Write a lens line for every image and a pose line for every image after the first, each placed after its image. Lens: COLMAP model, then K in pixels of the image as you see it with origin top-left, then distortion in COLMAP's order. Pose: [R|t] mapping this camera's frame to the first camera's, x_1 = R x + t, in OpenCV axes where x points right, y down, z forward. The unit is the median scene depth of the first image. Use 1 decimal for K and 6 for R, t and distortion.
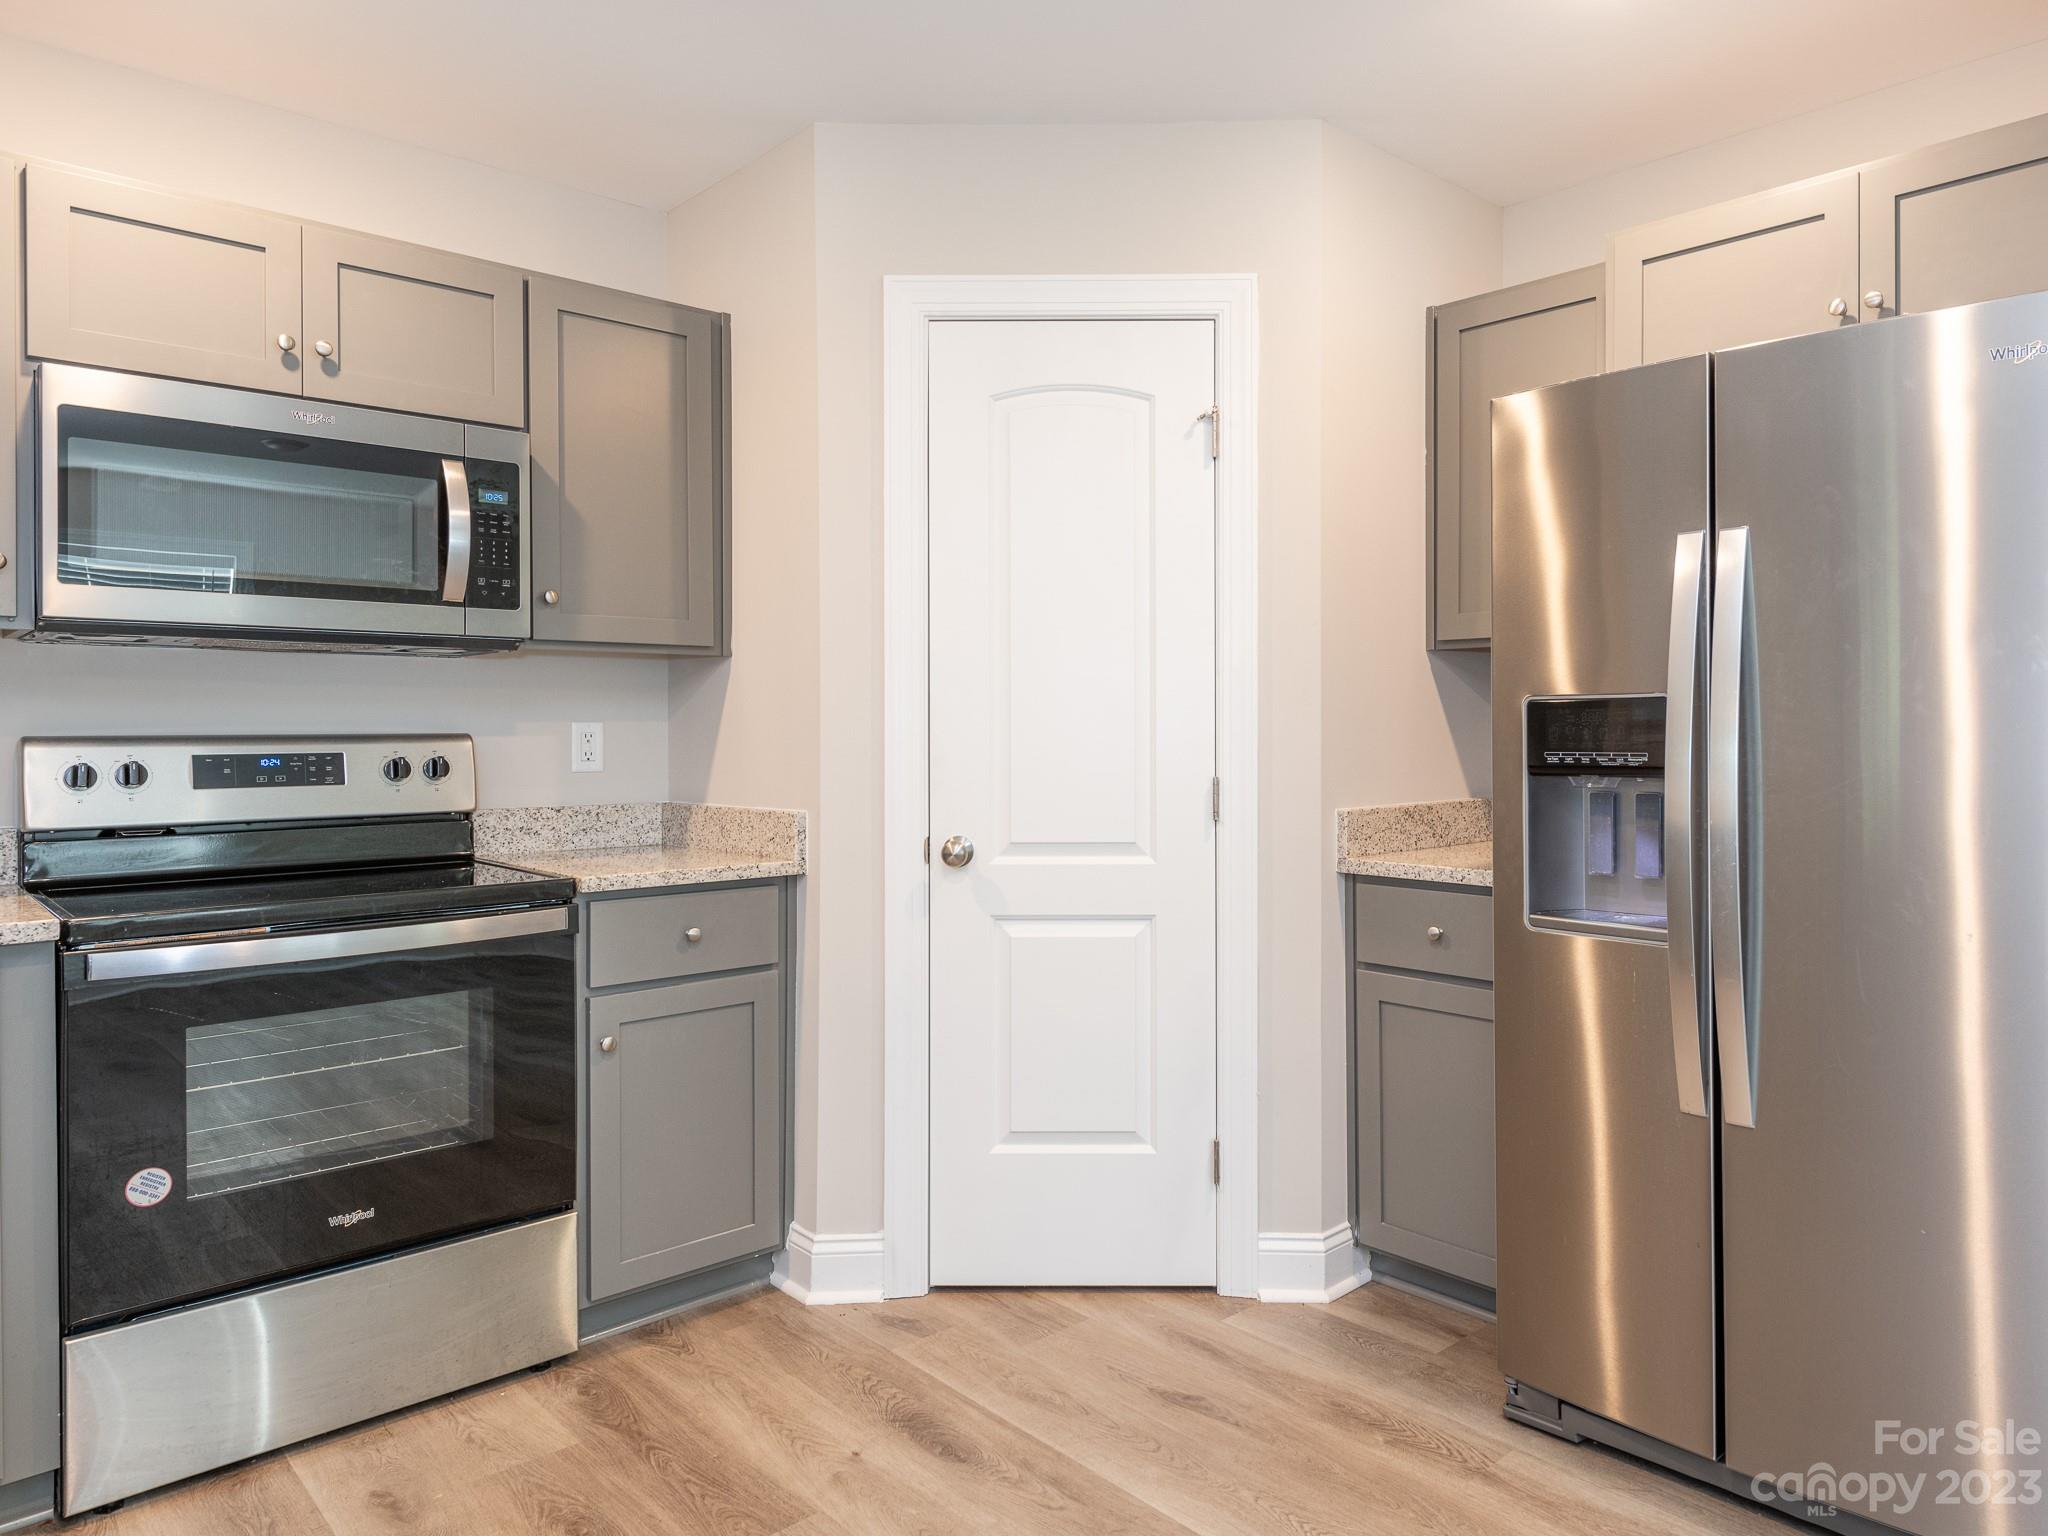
lens RADIAL K [[1322.5, 0, 1082.5], [0, 1322.5, 738.2], [0, 0, 1]] dist [0.002817, -0.010775]
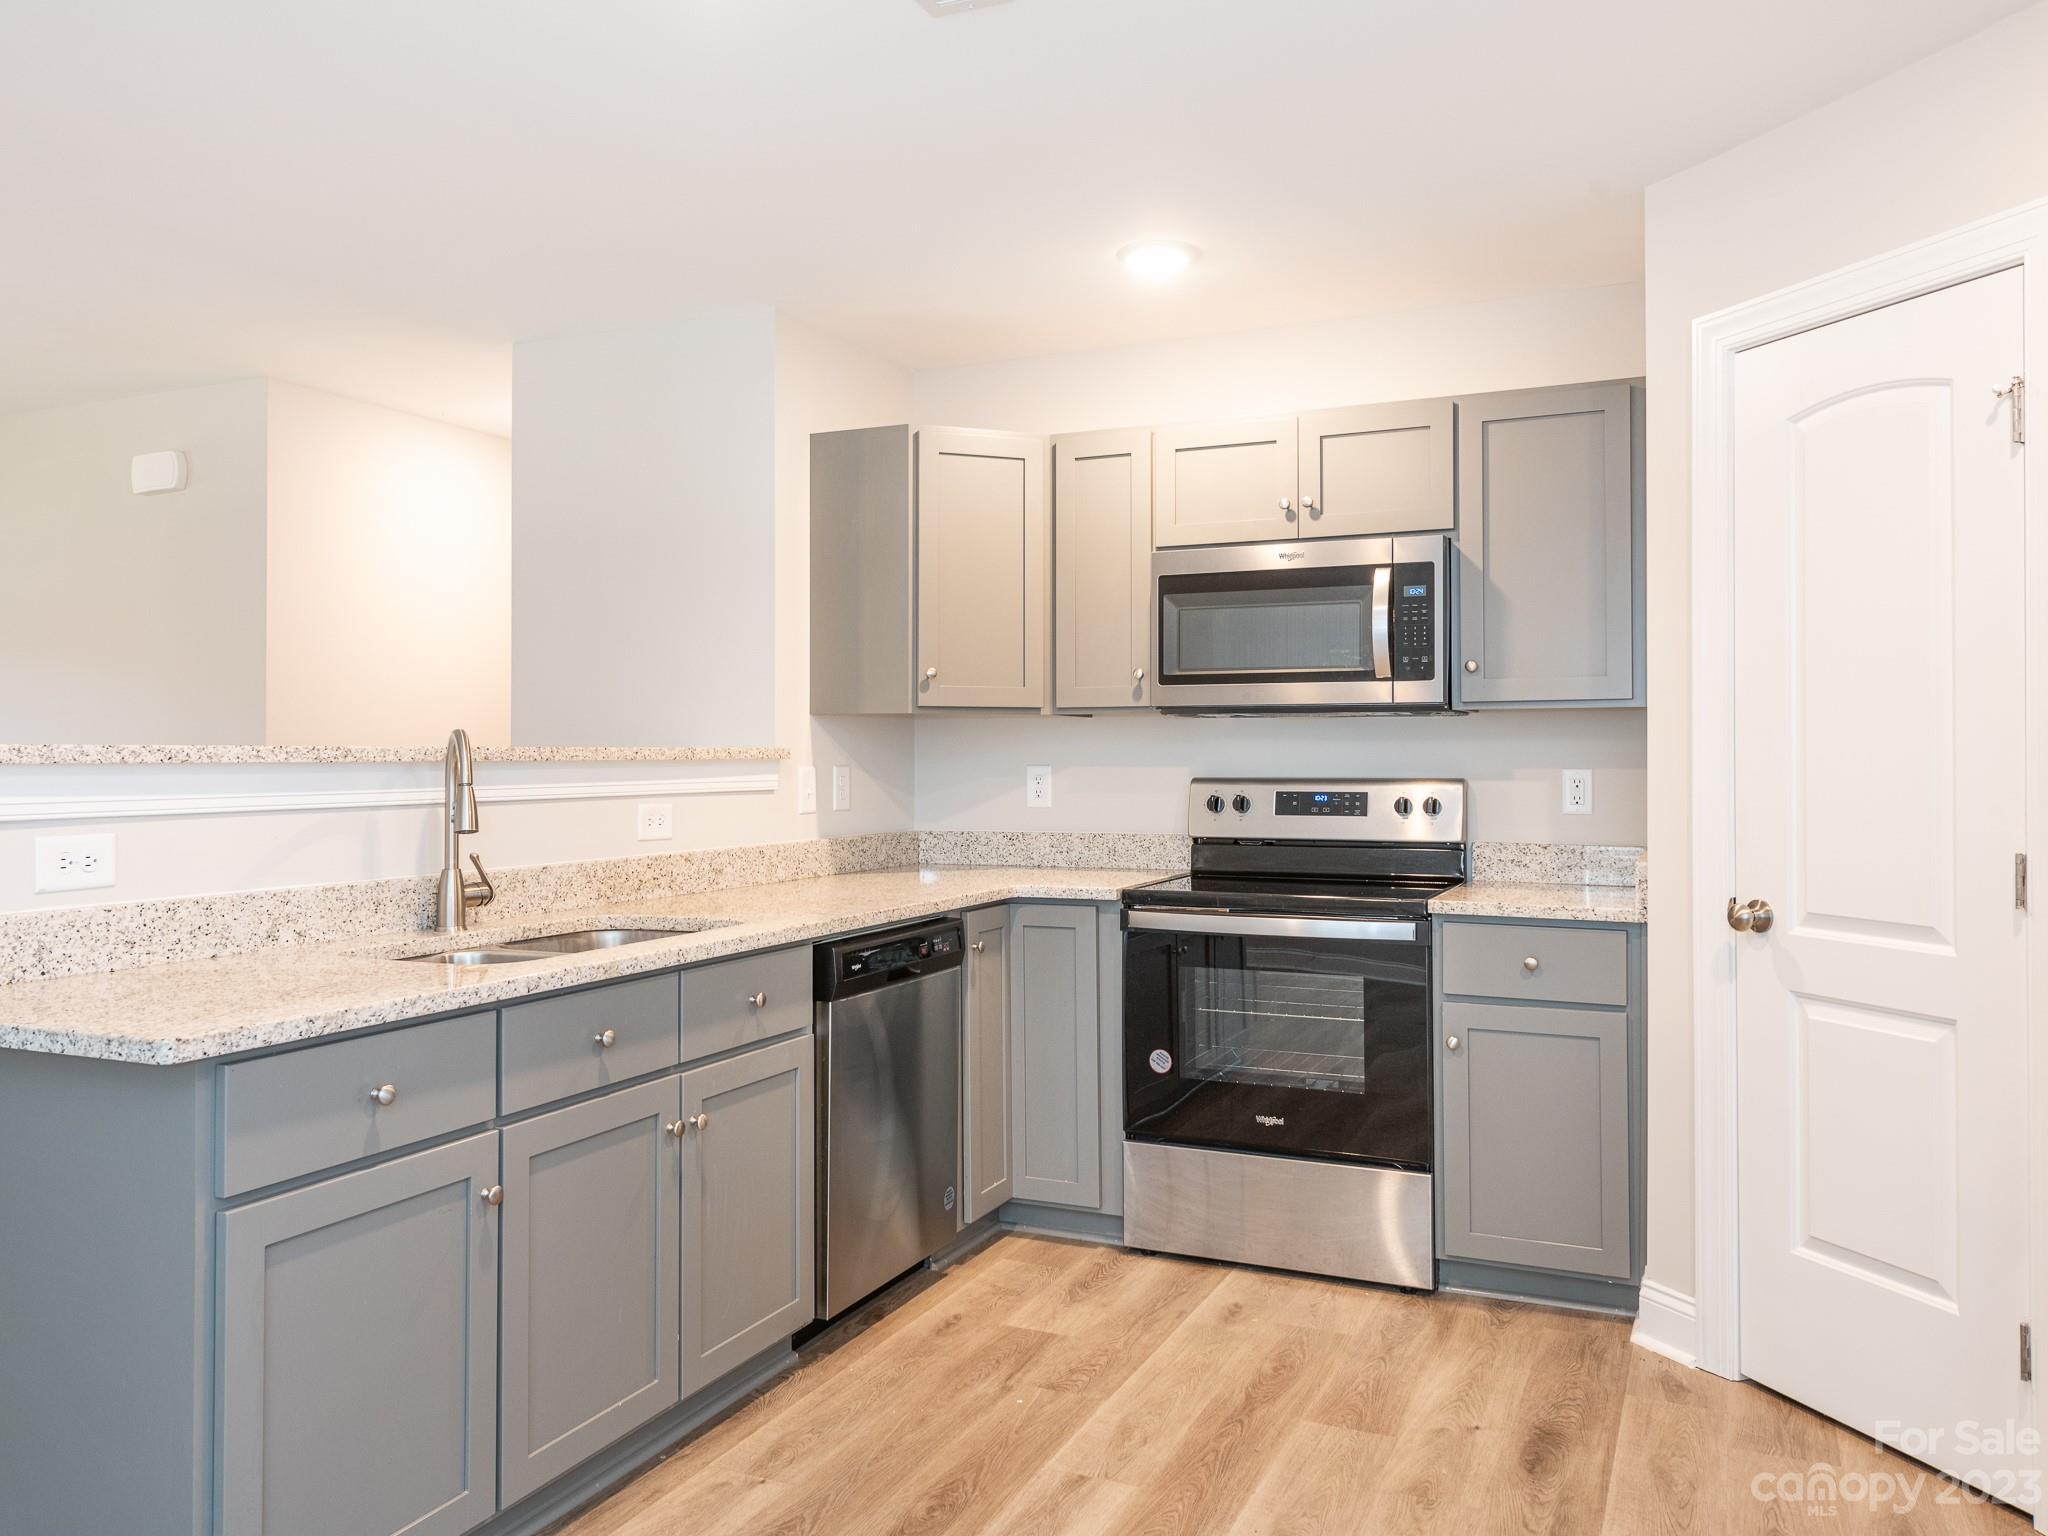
lens RADIAL K [[1459.5, 0, 1025.3], [0, 1459.5, 754.0], [0, 0, 1]] dist [-0.005766, -0.016189]
pose [[0.368078, 0.002453, -0.929792, 0.695957], [-0.006340, 0.999980, 0.000128, -0.026153], [0.929773, 0.005848, 0.368086, 0.150132]]
